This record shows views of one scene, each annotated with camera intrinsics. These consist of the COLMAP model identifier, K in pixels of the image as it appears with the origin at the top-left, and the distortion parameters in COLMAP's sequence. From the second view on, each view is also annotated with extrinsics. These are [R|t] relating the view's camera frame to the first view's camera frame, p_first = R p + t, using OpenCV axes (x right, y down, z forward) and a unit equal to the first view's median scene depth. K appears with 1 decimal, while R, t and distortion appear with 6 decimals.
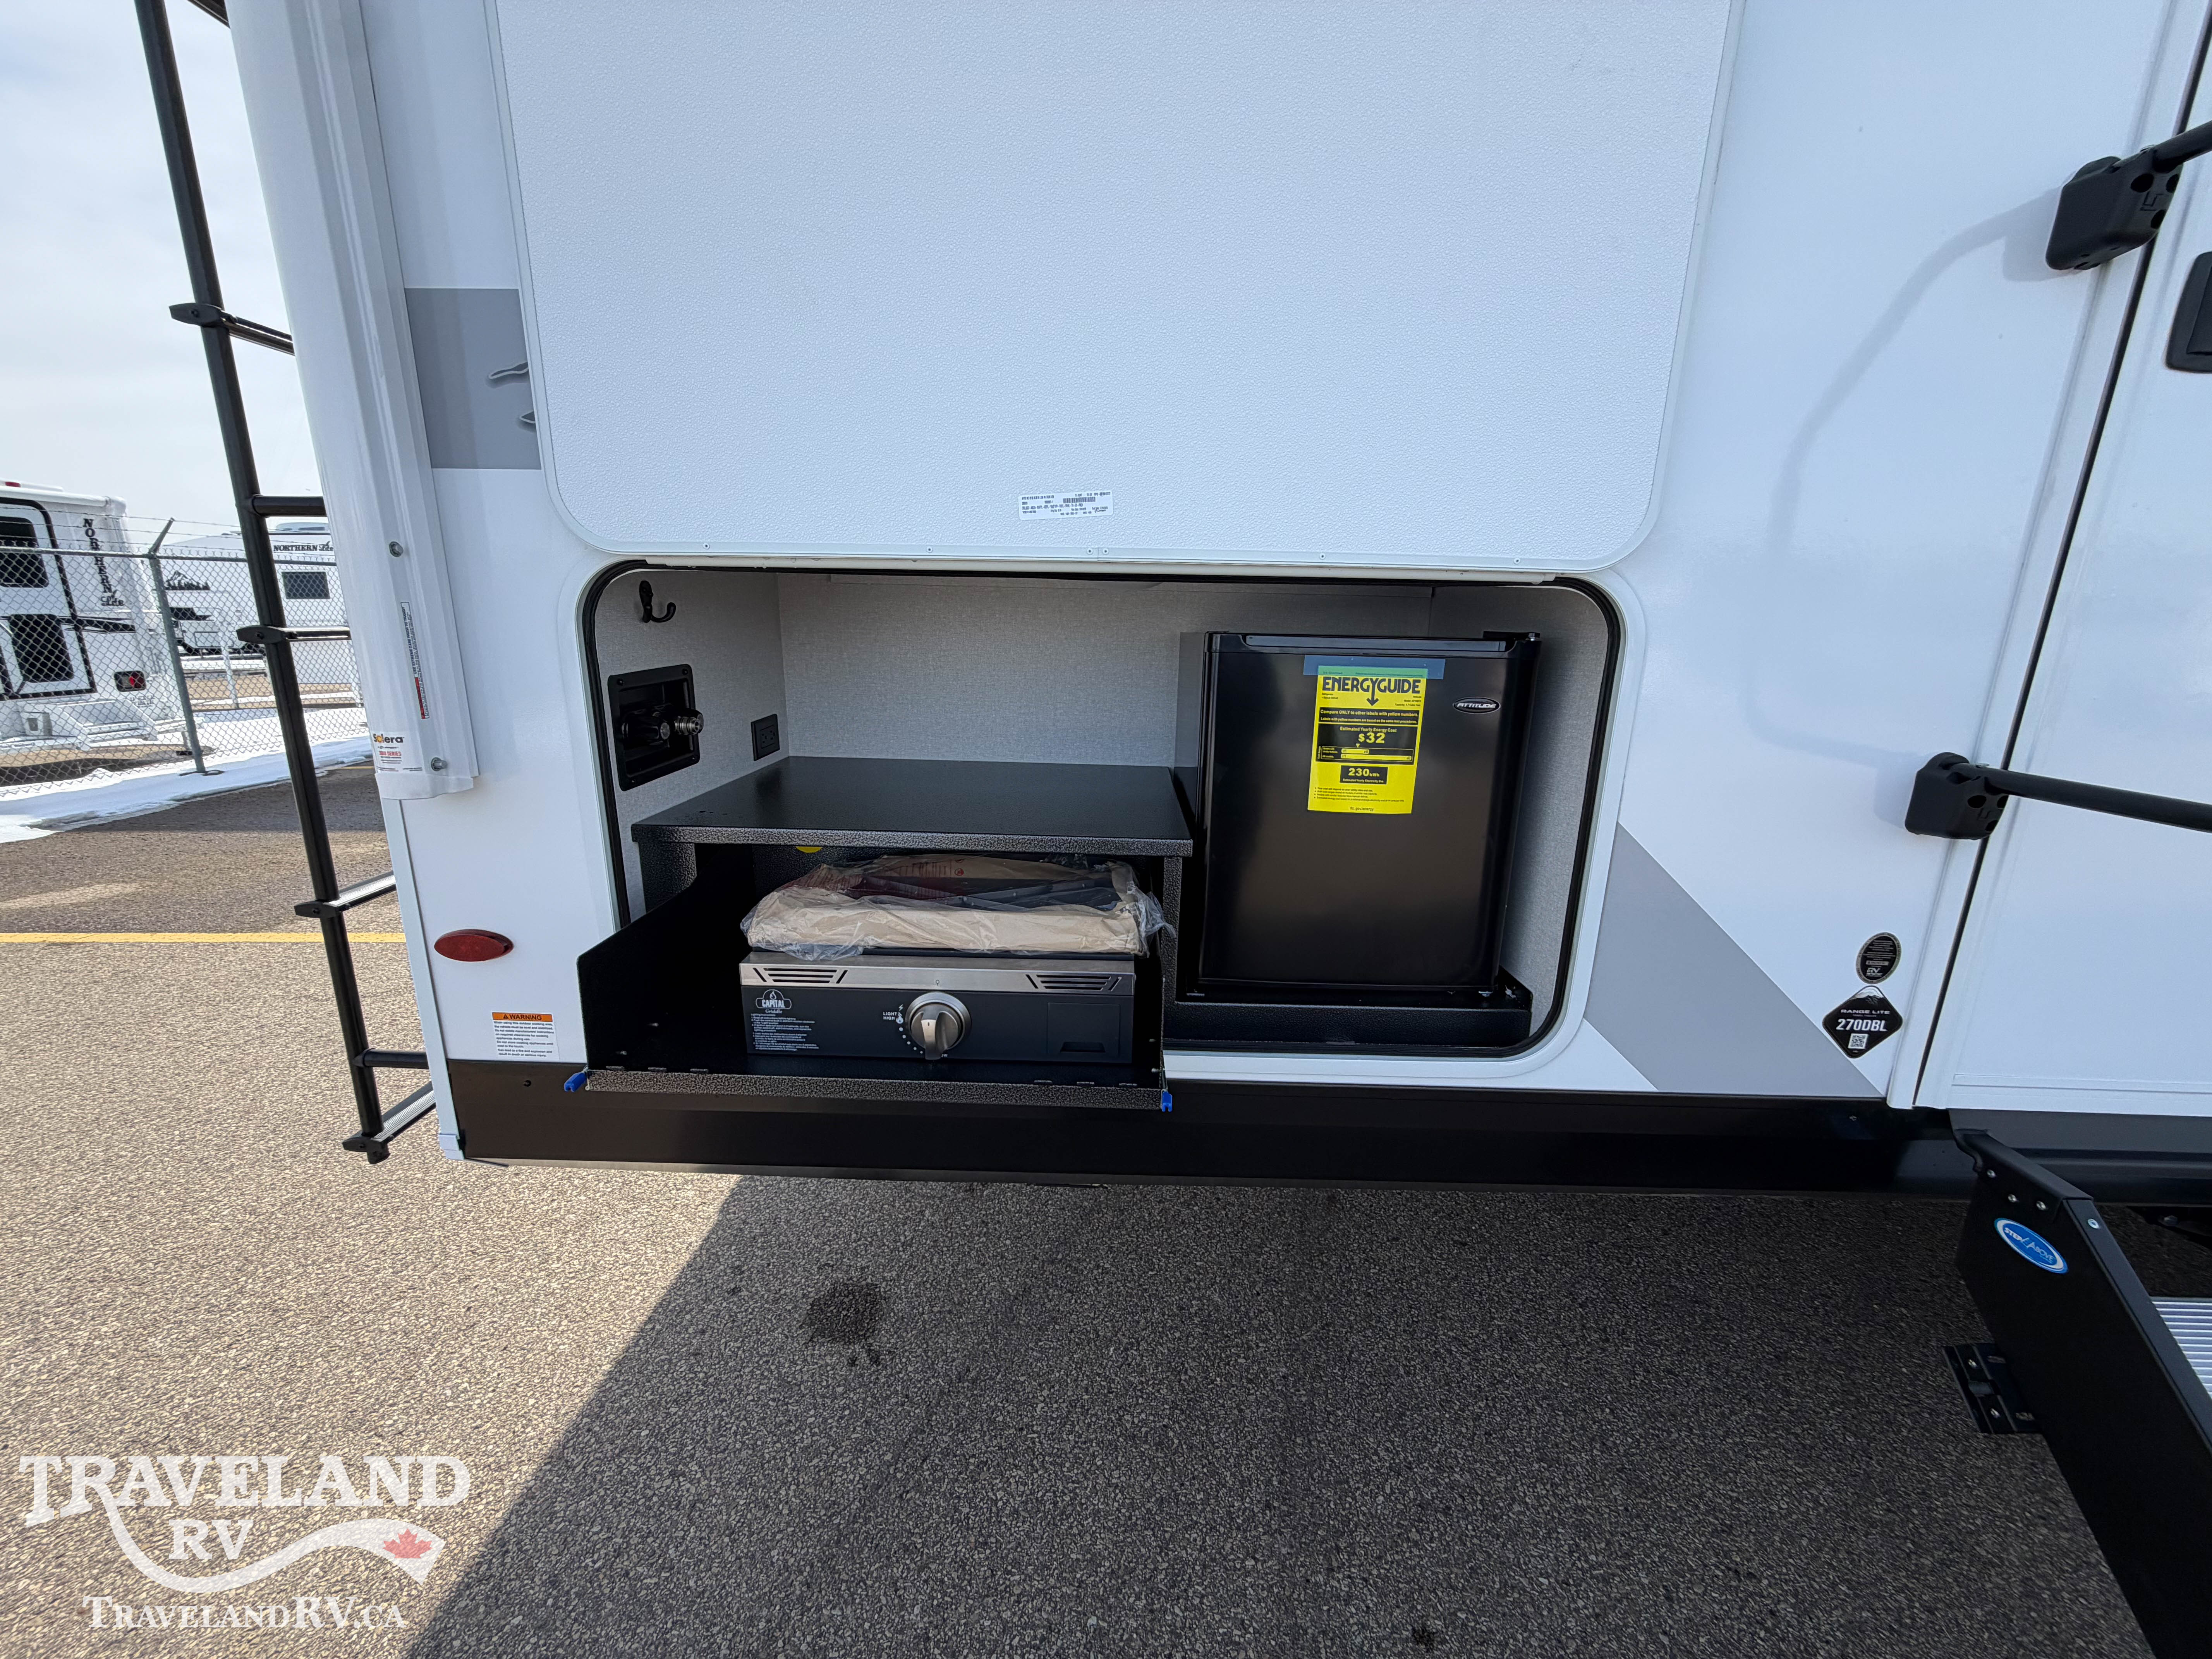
lens RADIAL K [[876.1, 0, 1098.3], [0, 876.1, 829.3], [0, 0, 1]] dist [0.000248, -0.000383]
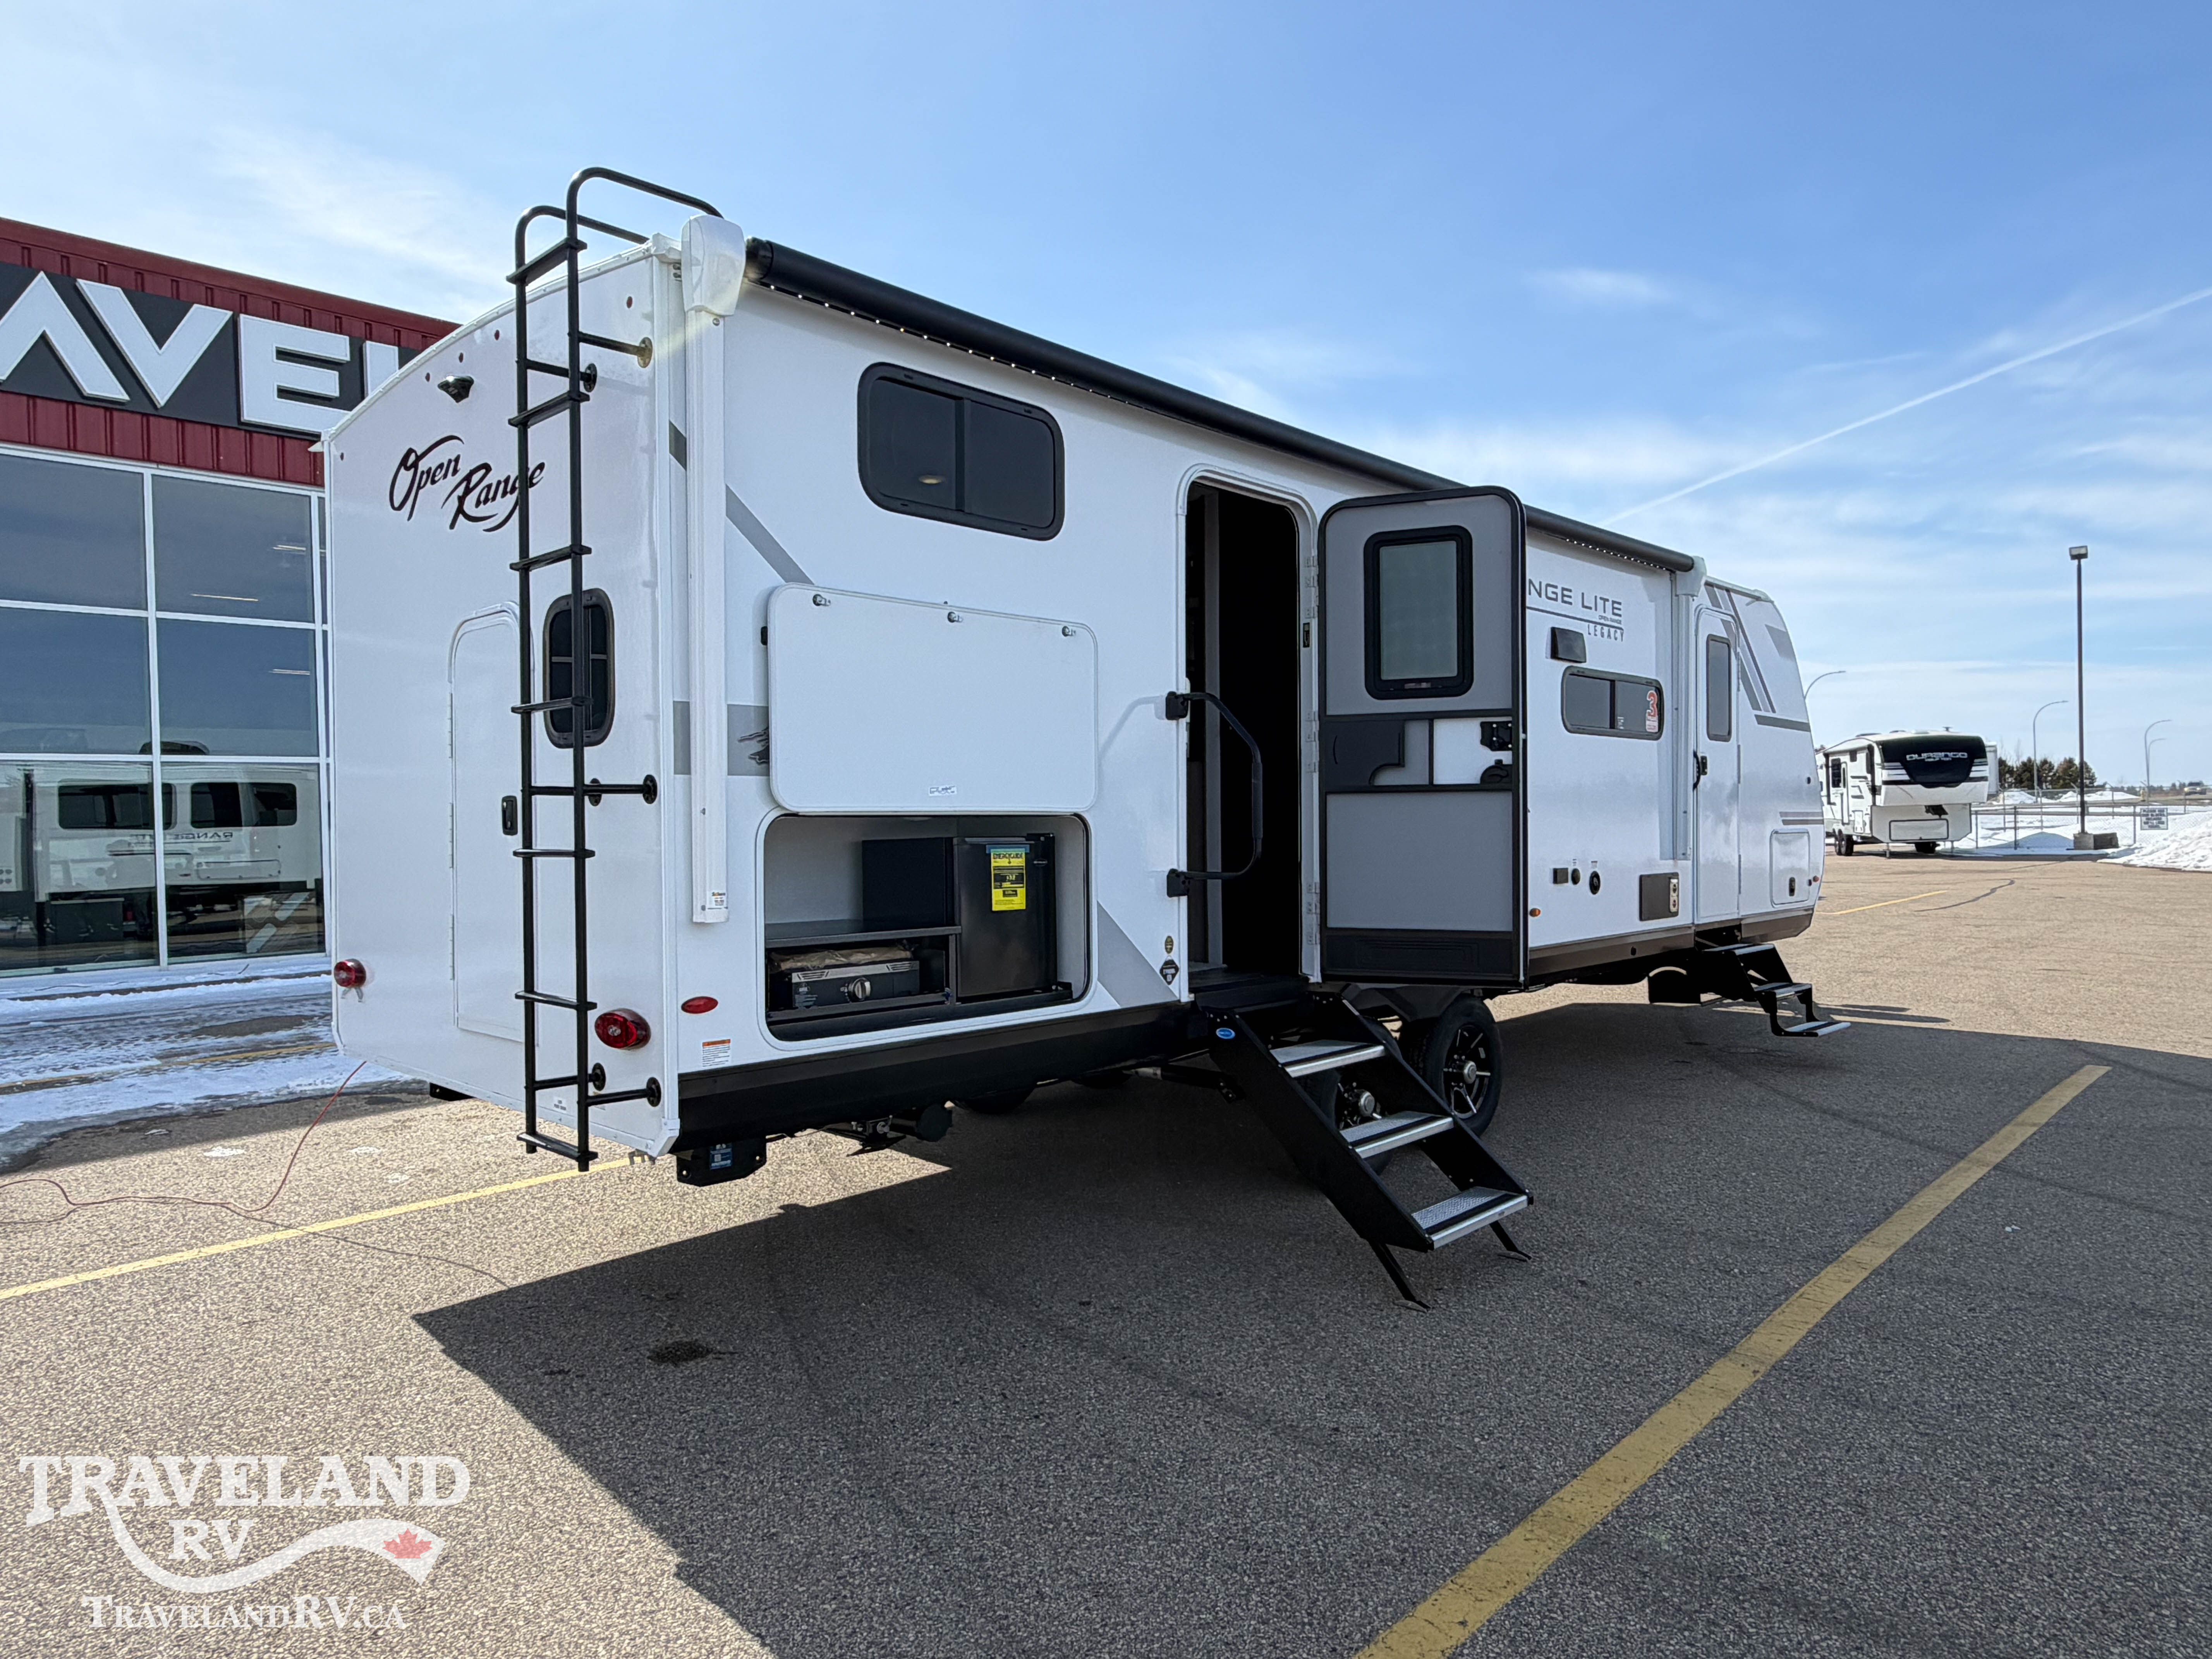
lens RADIAL K [[1413.7, 0, 1106.0], [0, 1413.7, 829.5], [0, 0, 1]] dist [0.000194, -0.001343]
pose [[0.677446, -0.028054, 0.735038, -2.356213], [0.197966, 0.969356, -0.145457, 0.382612], [-0.708433, 0.244051, 0.662240, -1.780081]]
